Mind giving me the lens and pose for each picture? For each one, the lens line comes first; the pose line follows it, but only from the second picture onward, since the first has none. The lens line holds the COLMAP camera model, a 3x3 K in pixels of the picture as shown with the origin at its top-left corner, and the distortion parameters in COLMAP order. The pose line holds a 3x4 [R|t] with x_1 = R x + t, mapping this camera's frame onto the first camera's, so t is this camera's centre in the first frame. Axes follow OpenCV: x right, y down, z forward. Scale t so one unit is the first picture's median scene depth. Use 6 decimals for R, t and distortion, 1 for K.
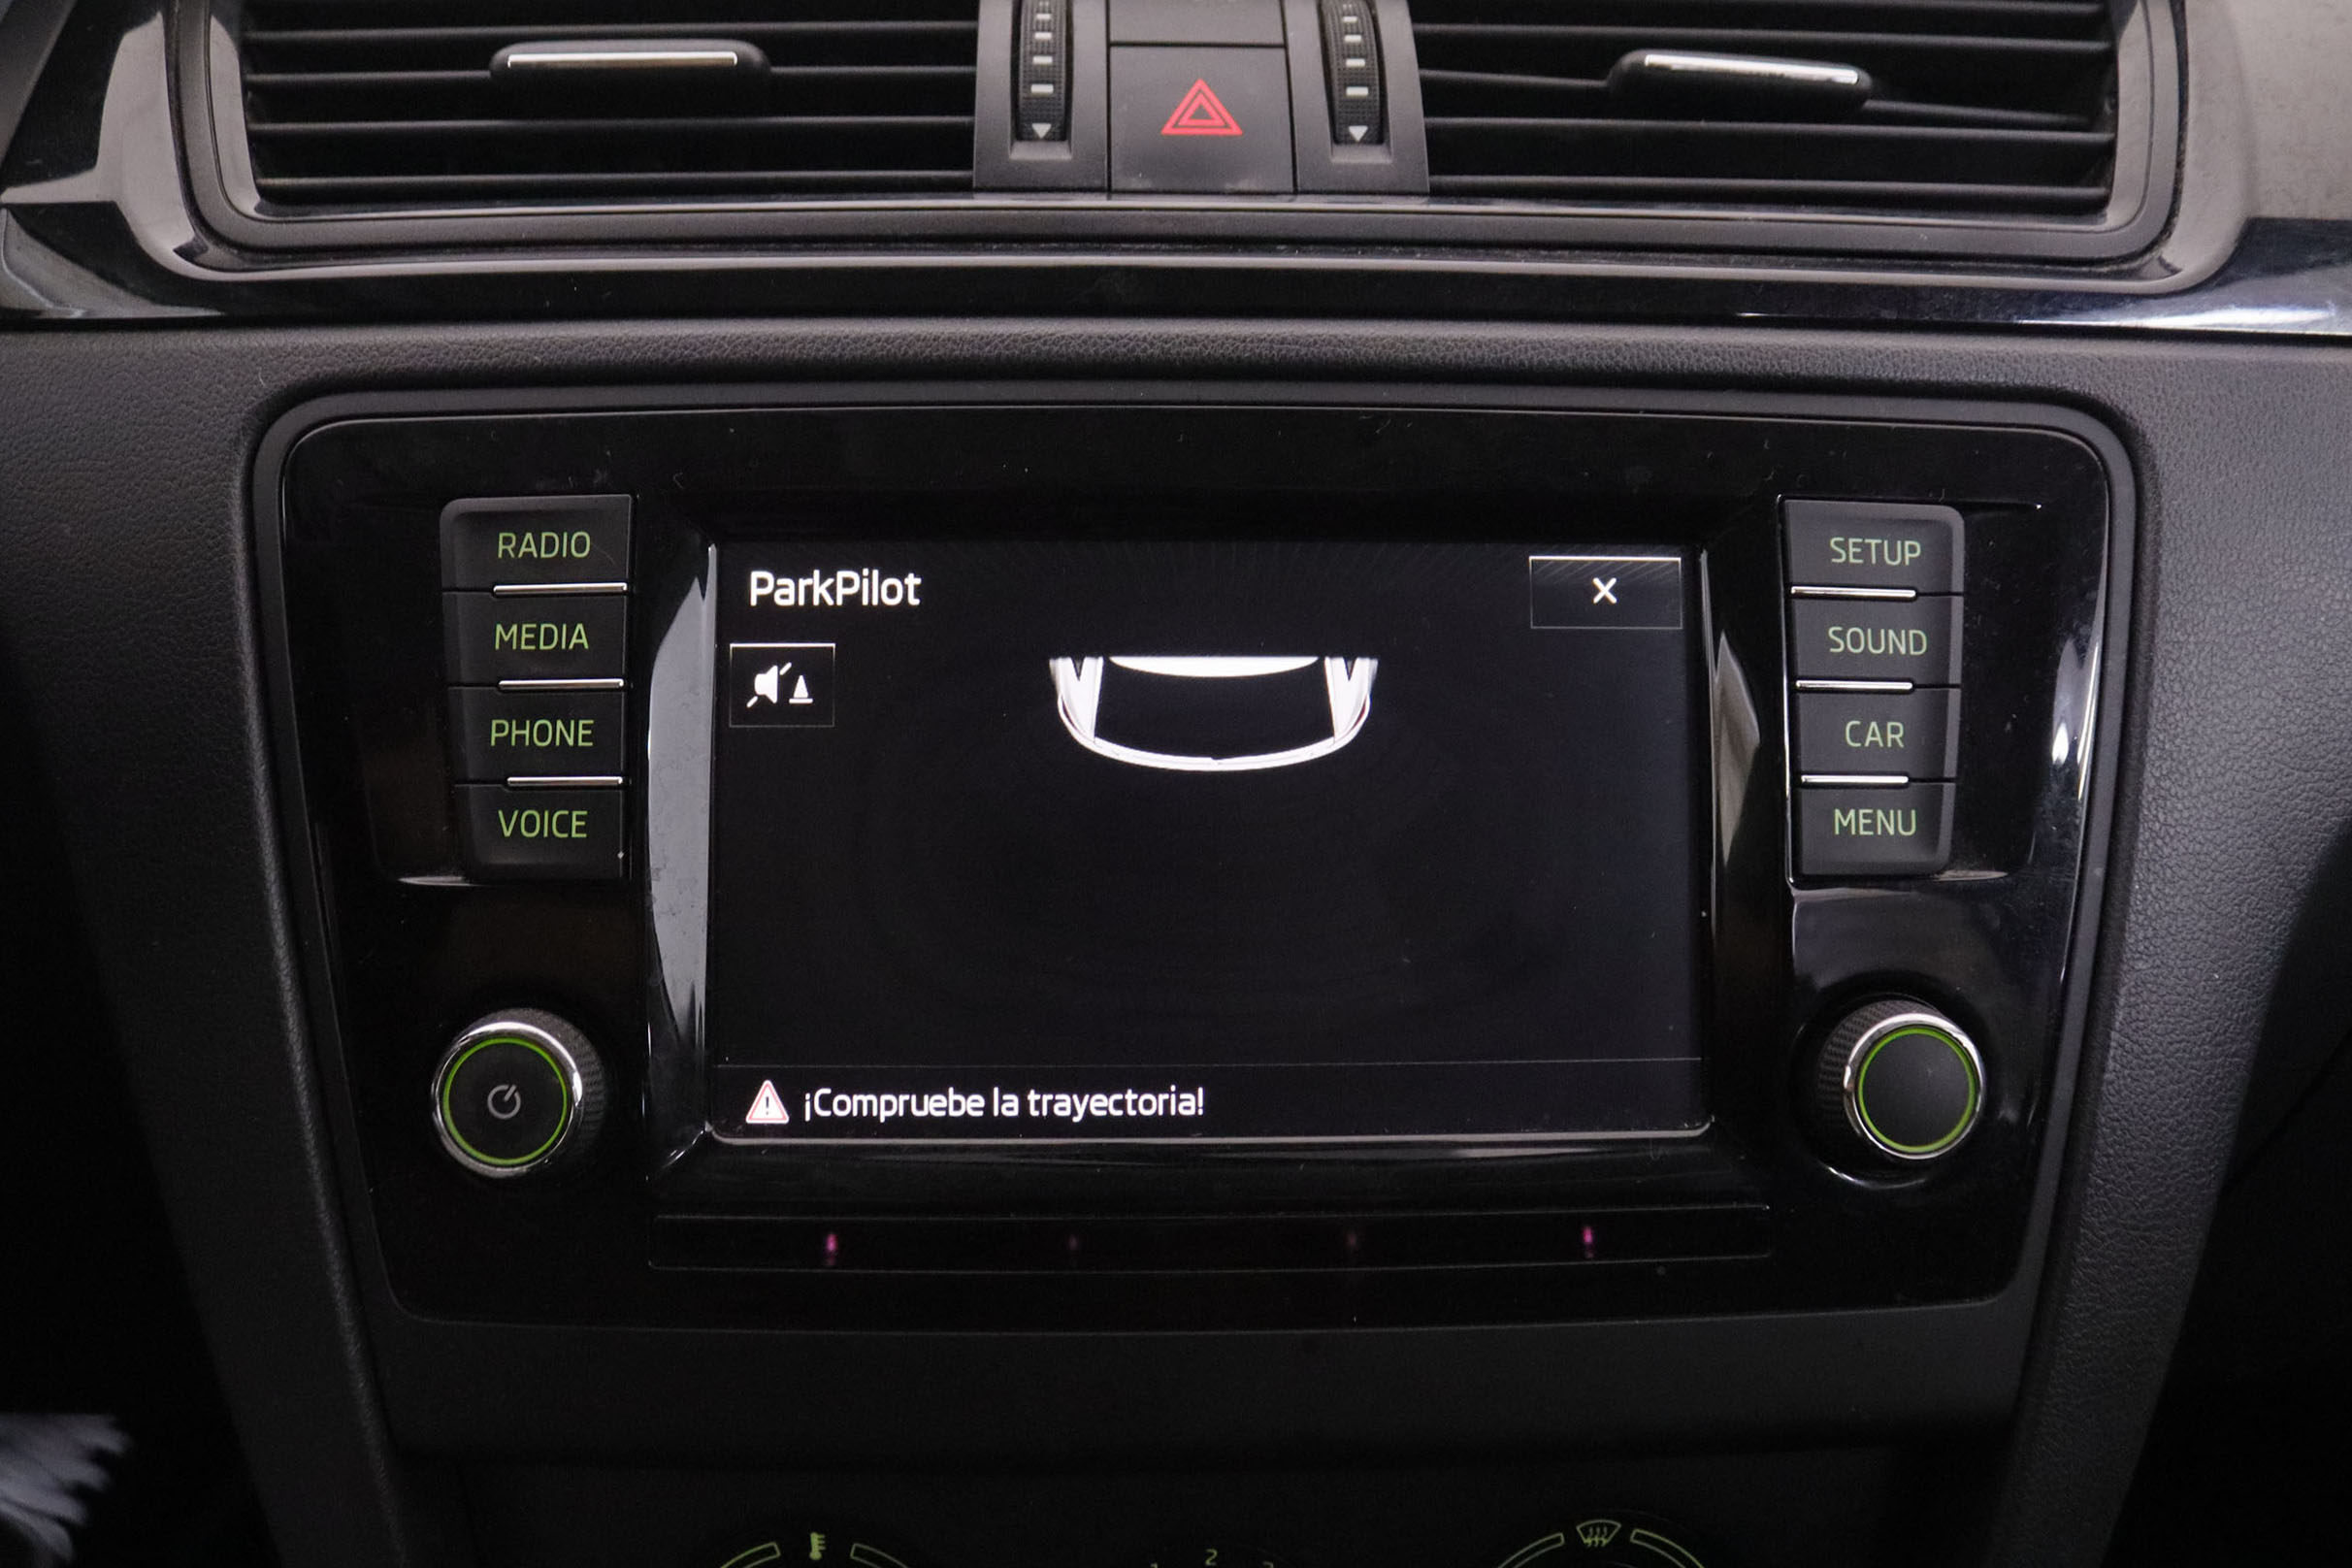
lens RADIAL K [[1951.0, 0, 1176.0], [0, 1951.0, 784.0], [0, 0, 1]] dist [-0.148653, 0.144583]
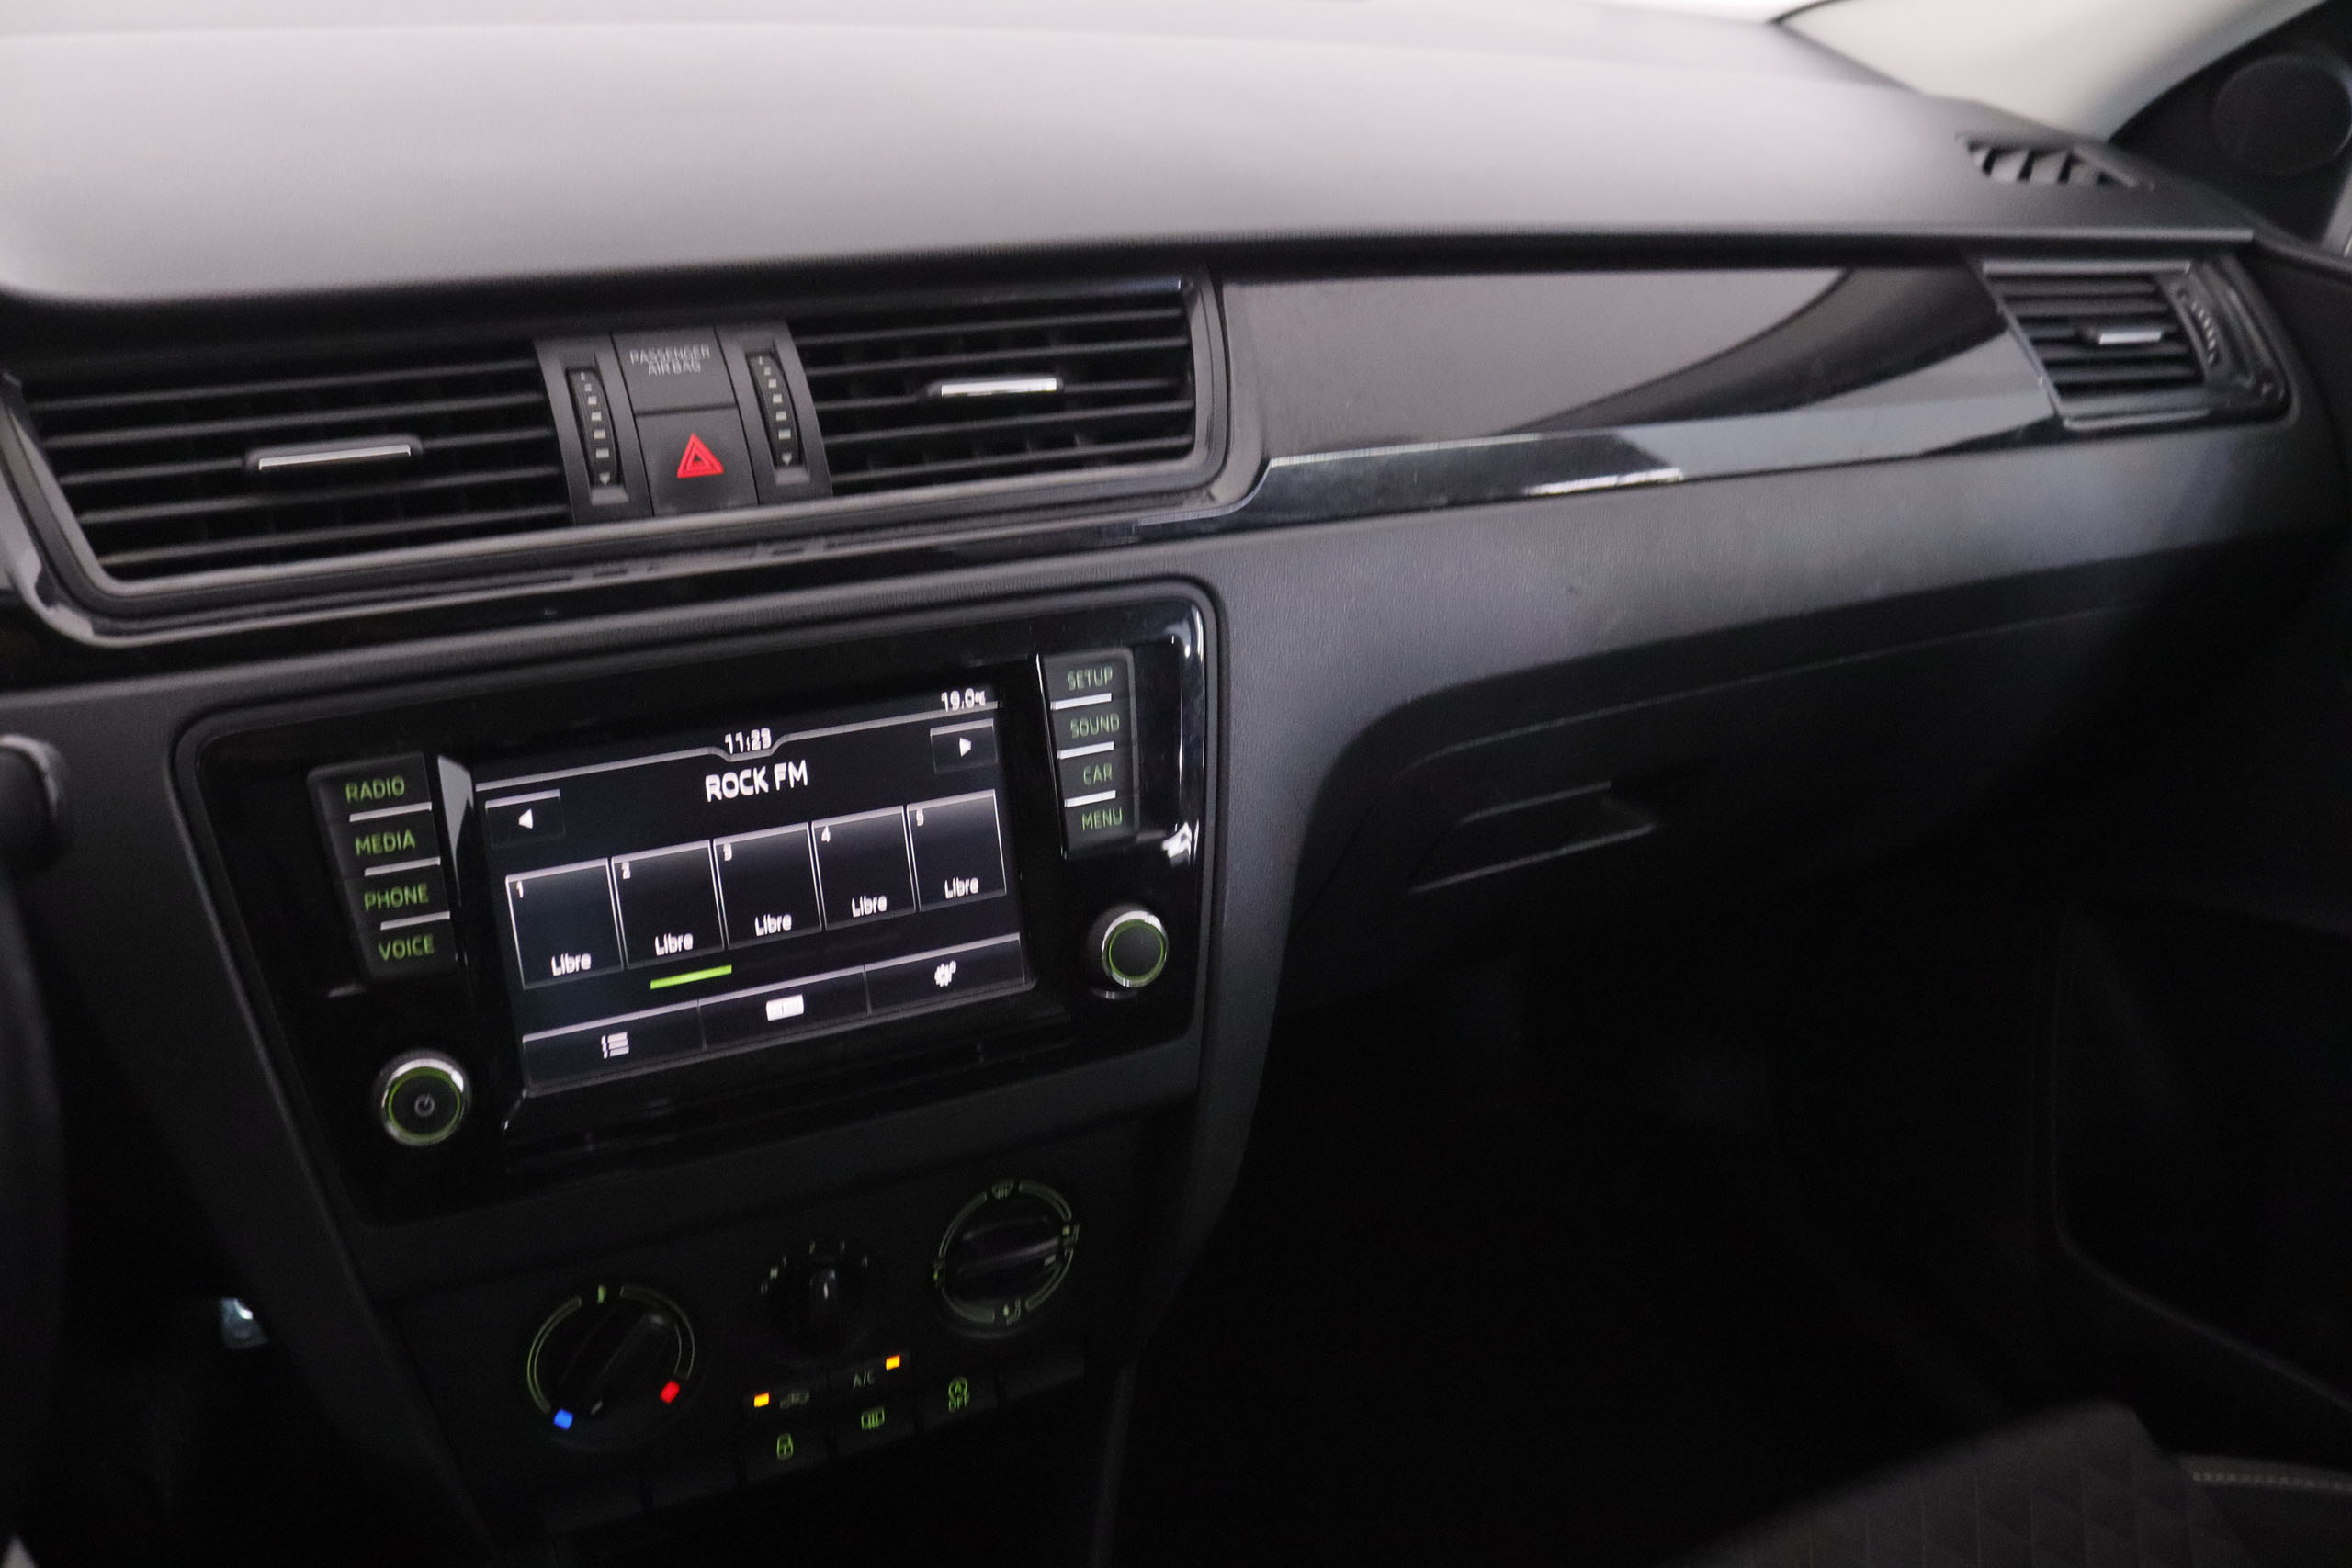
lens RADIAL K [[1913.9, 0, 1176.8], [0, 1913.9, 732.9], [0, 0, 1]] dist [-0.186206, 0.144313]
pose [[0.908063, -0.144543, 0.393100, -0.314637], [0.081241, 0.981523, 0.173239, -0.392292], [-0.410878, -0.125376, 0.903028, -0.767065]]
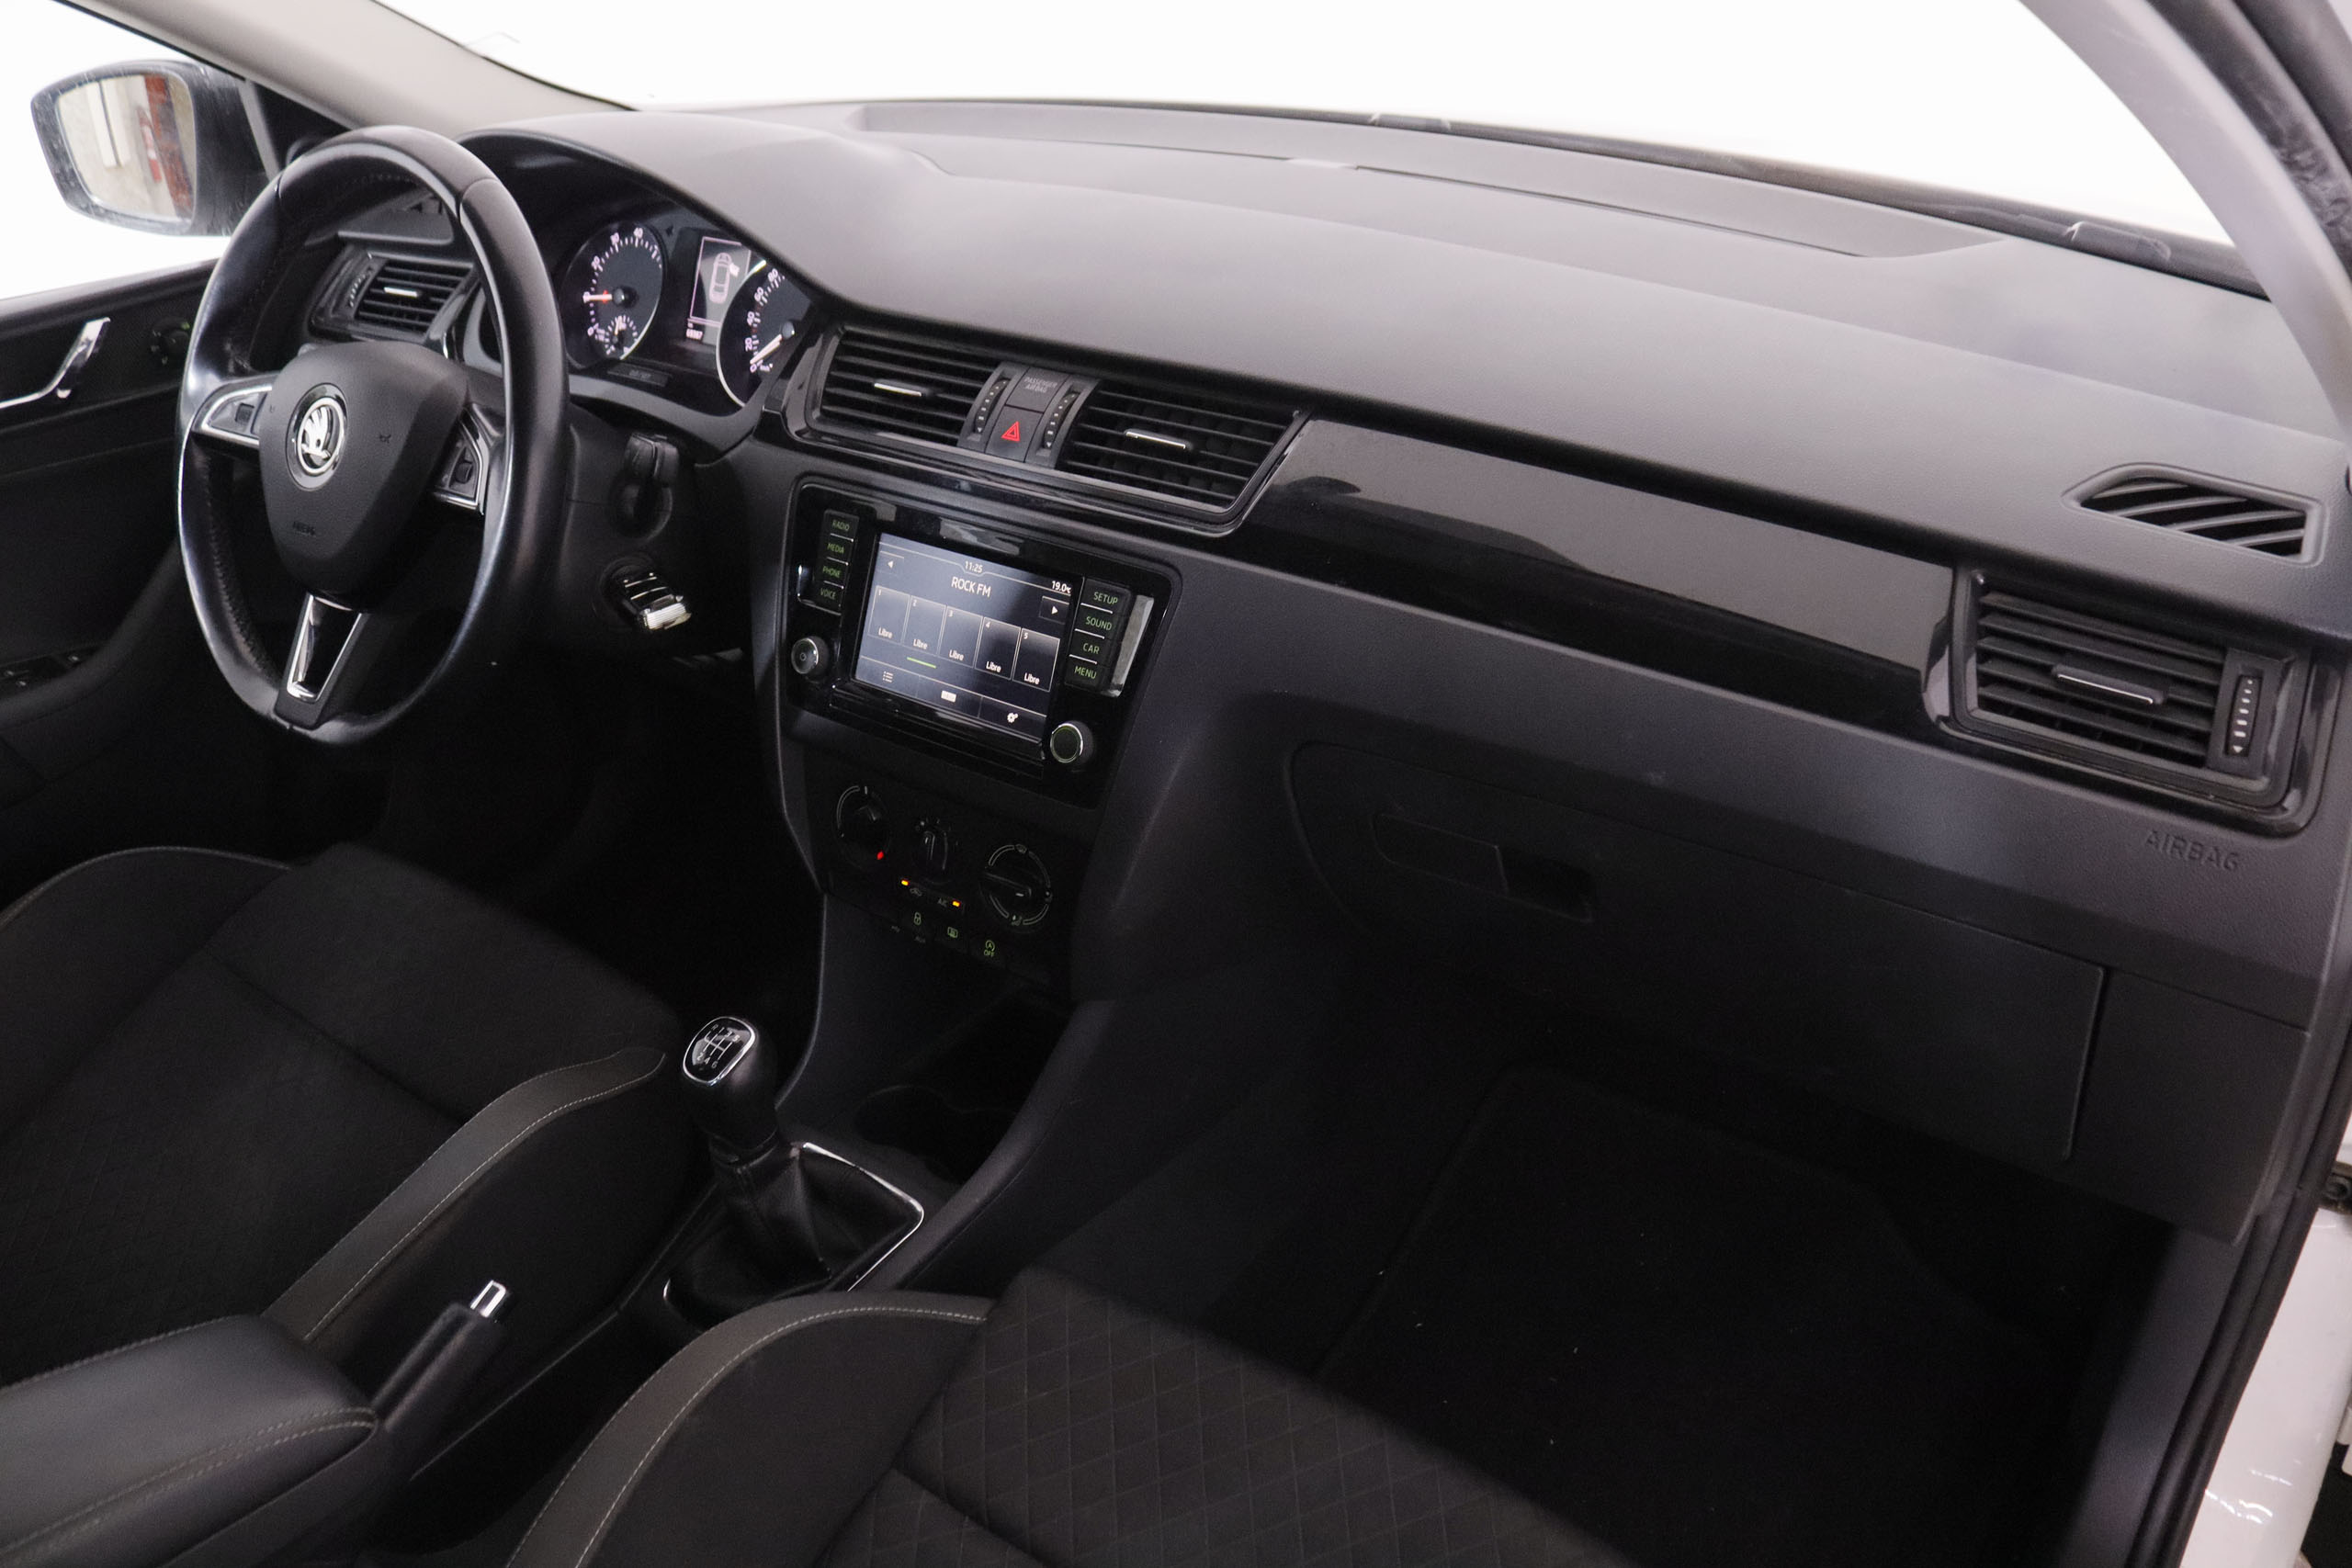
lens RADIAL K [[1950.8, 0, 1176.0], [0, 1950.8, 784.0], [0, 0, 1]] dist [-0.148653, 0.144583]
pose [[0.776916, 0.274556, -0.566587, 2.587804], [-0.171792, 0.958205, 0.228761, -0.636150], [0.605714, -0.080393, 0.791611, -1.778683]]
